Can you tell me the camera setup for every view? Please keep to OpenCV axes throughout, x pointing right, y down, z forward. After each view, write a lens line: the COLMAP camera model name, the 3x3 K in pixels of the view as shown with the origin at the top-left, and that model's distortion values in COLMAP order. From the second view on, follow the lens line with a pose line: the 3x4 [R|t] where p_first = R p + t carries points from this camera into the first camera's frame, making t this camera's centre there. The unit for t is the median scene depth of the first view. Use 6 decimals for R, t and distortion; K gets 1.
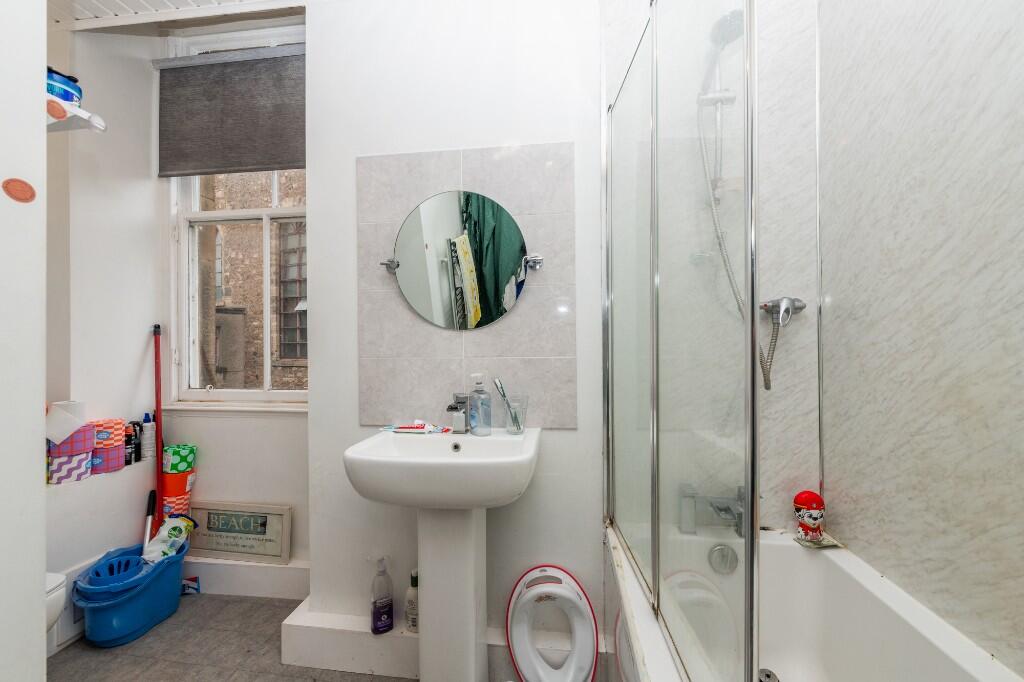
lens RADIAL K [[408.2, 0, 509.8], [0, 408.2, 339.7], [0, 0, 1]] dist [0.008974, -0.005826]
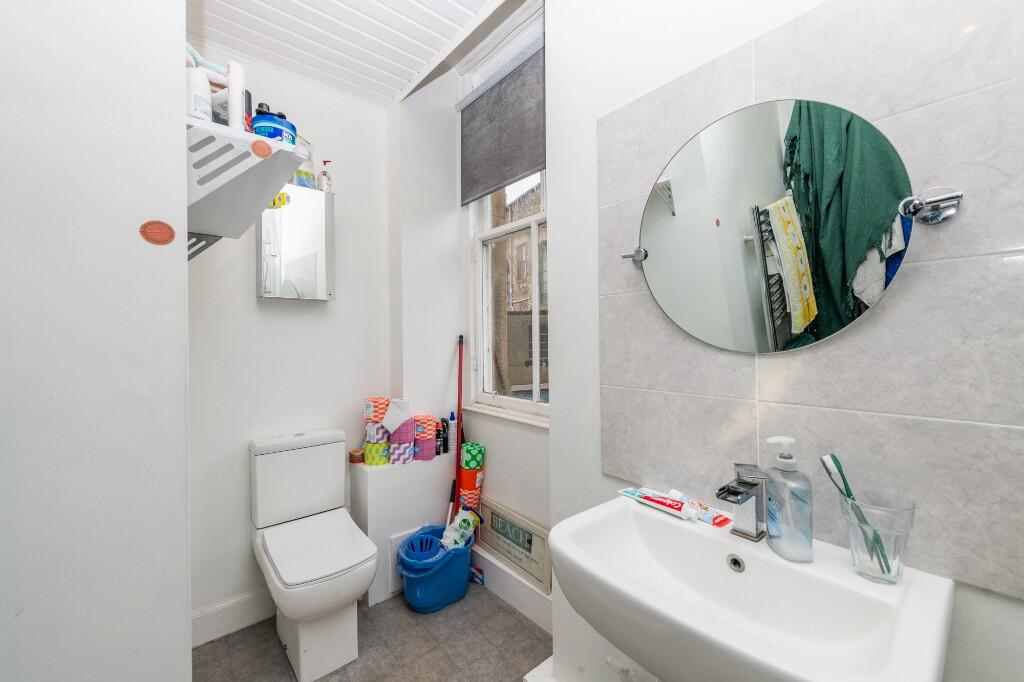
lens RADIAL K [[408.2, 0, 509.8], [0, 408.2, 339.7], [0, 0, 1]] dist [0.008974, -0.005826]
pose [[0.741717, 0.003658, -0.670702, 0.011856], [0.004821, 0.999930, 0.010786, -0.039174], [0.670695, -0.011234, 0.741648, 0.263482]]
